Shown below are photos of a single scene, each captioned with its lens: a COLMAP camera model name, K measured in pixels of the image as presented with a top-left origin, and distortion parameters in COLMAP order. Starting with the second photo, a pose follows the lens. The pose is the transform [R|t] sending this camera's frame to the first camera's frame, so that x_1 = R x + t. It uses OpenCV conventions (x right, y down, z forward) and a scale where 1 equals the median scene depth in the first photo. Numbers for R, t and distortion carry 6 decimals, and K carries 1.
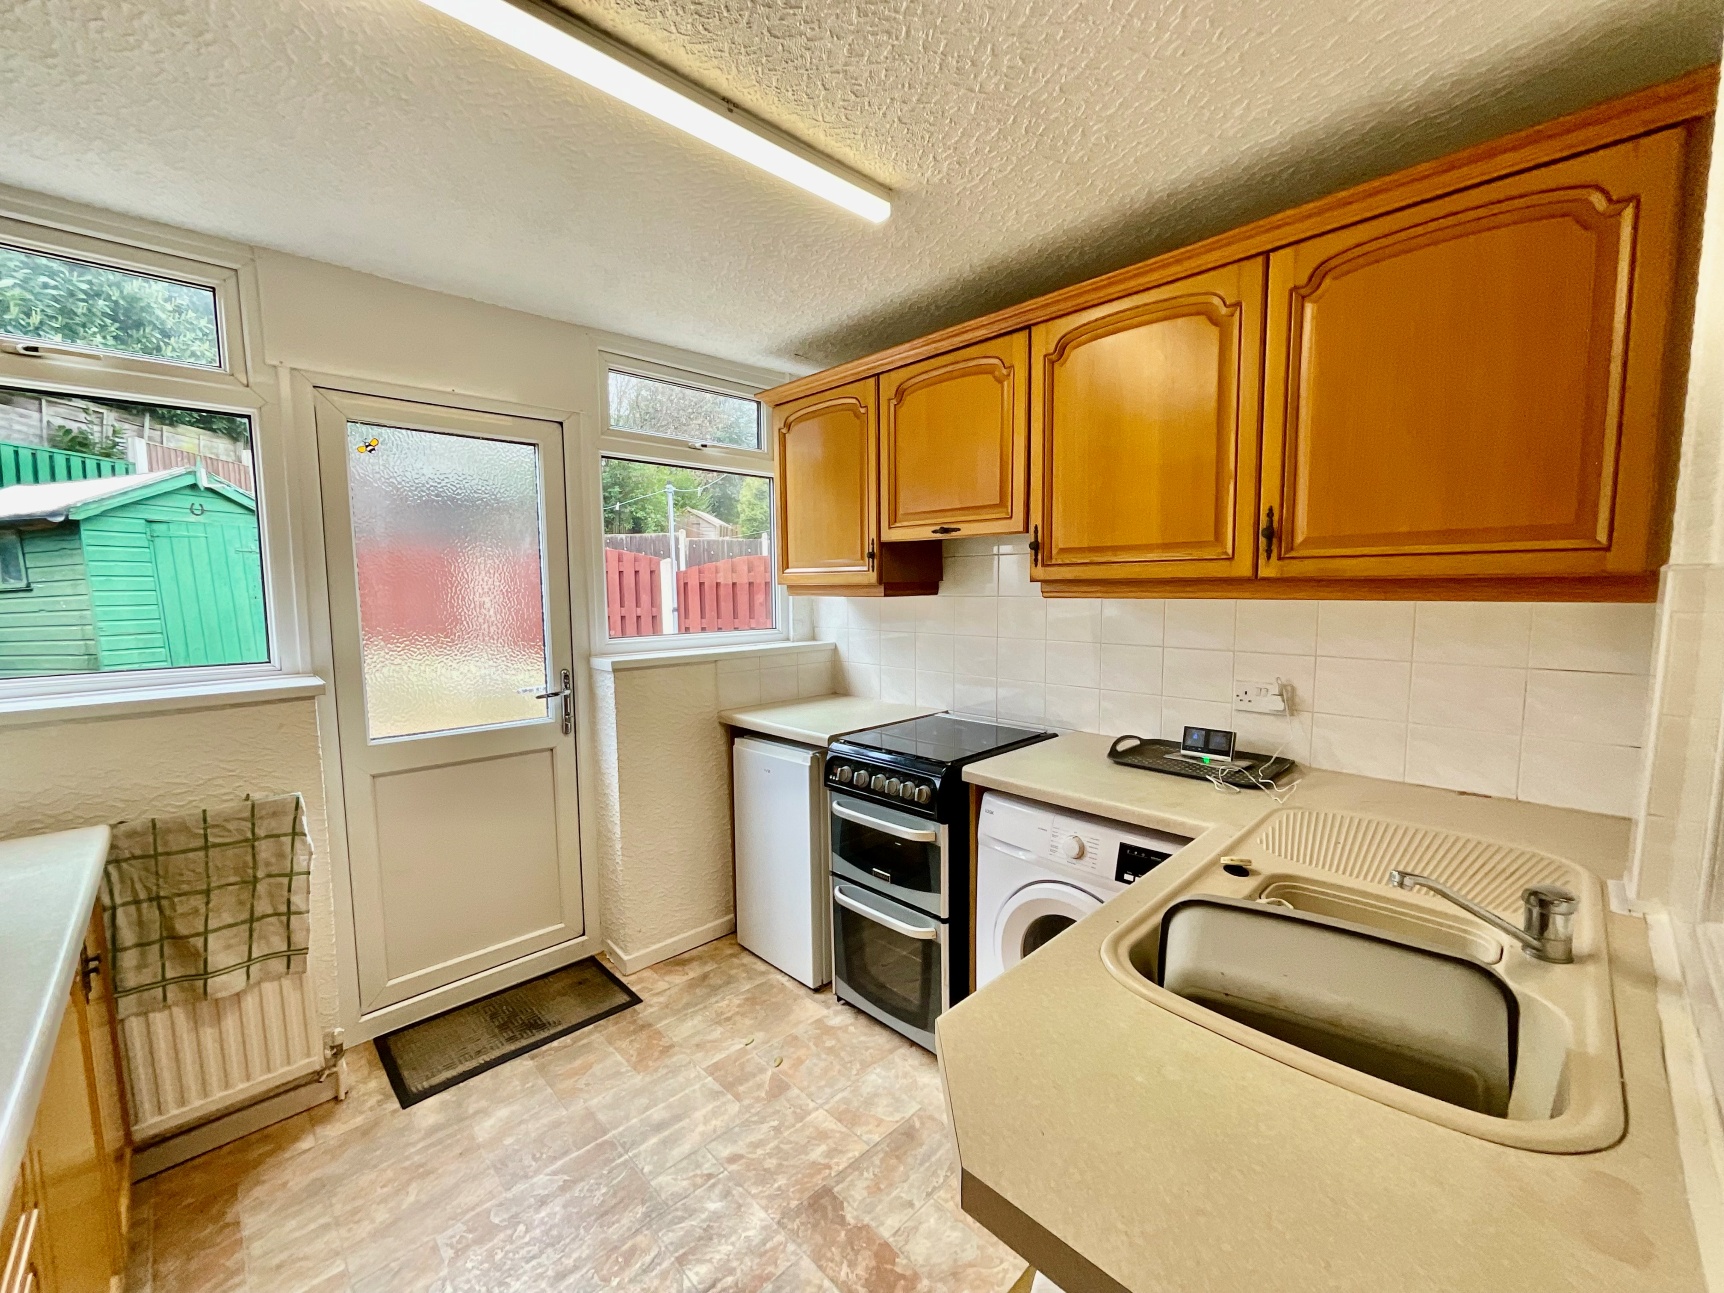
lens RADIAL K [[724.3, 0, 873.1], [0, 724.3, 641.1], [0, 0, 1]] dist [0.000119, -0.000085]
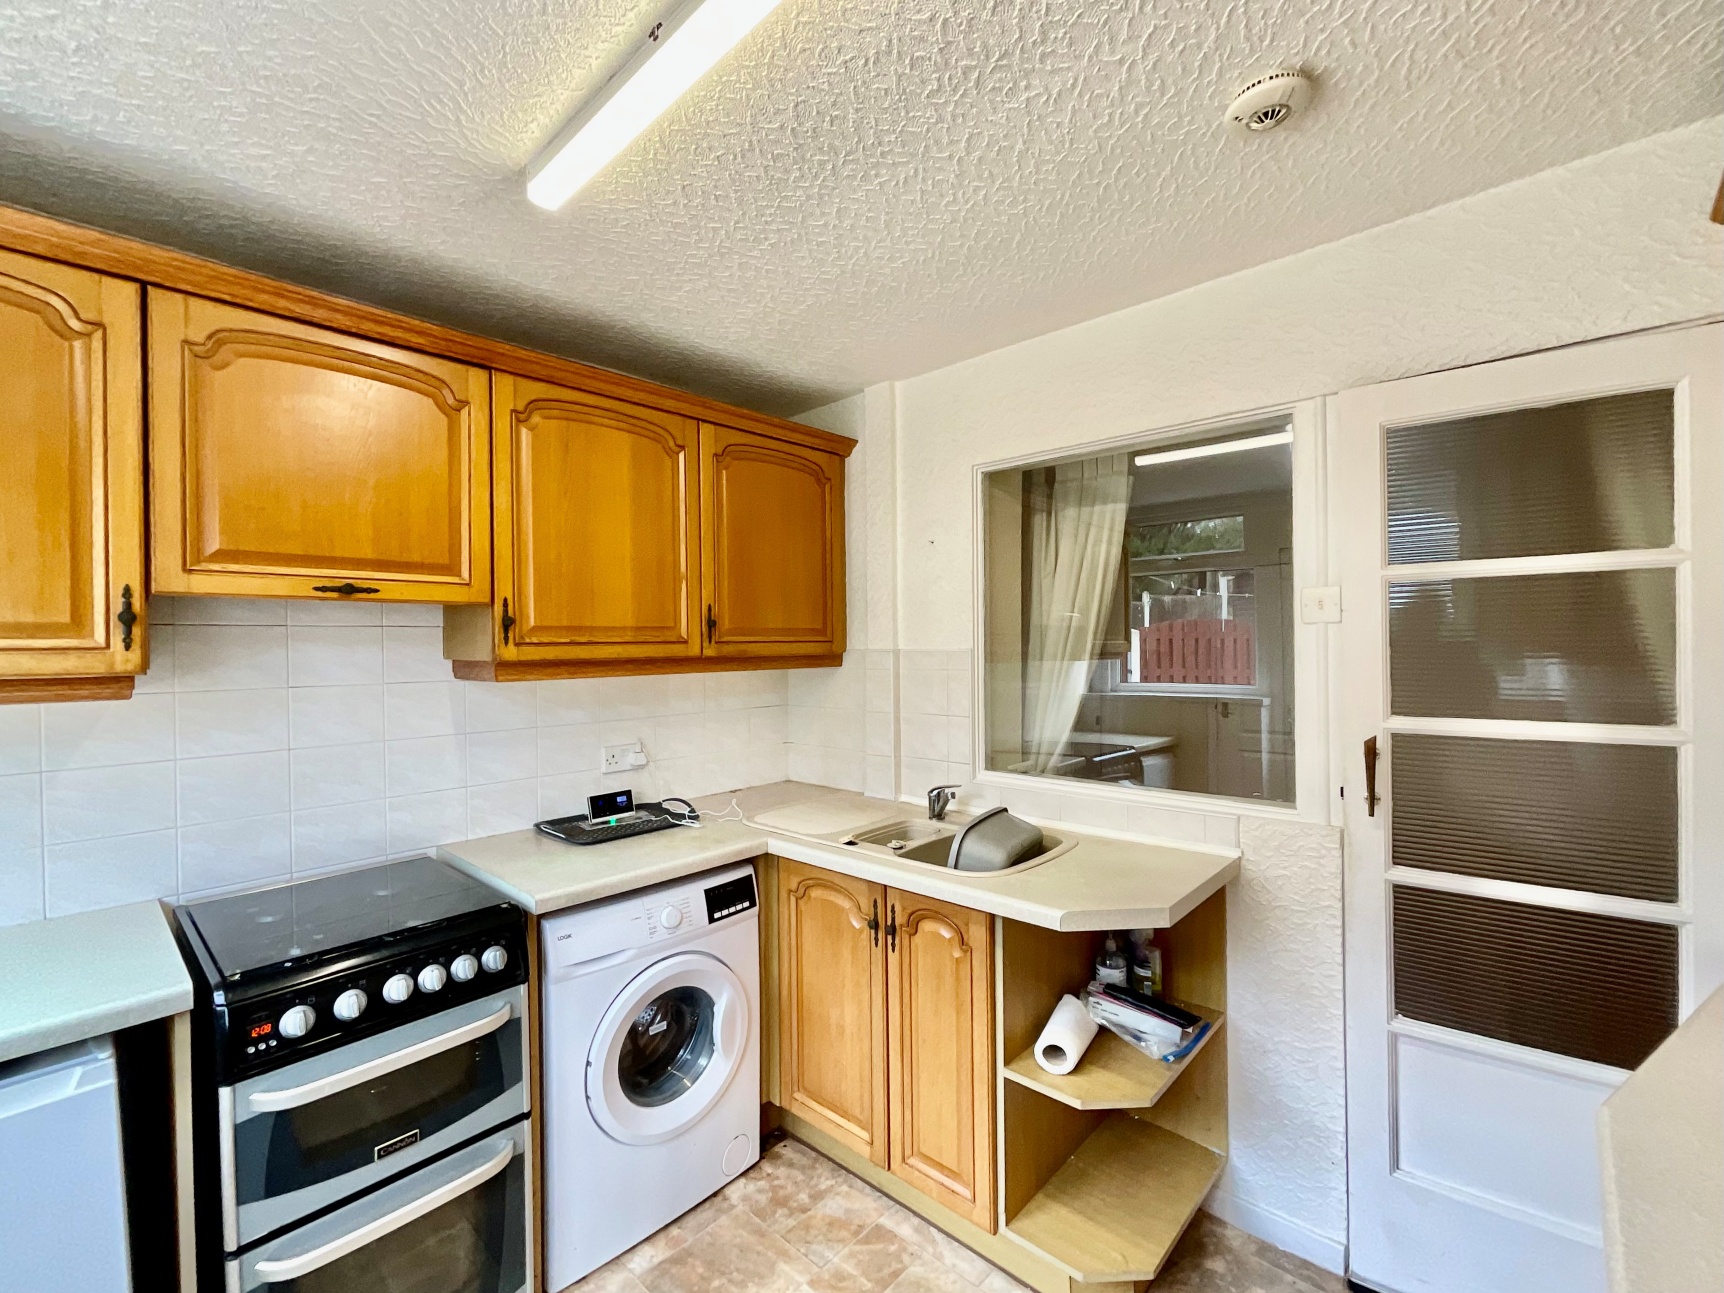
lens RADIAL K [[719.8, 0, 792.2], [0, 719.8, 664.9], [0, 0, 1]] dist [-0.003022, -0.000137]
pose [[0.007277, -0.002933, 0.999969, -0.657020], [0.106103, 0.994353, 0.002145, -0.048586], [-0.994329, 0.106084, 0.007547, 0.695800]]
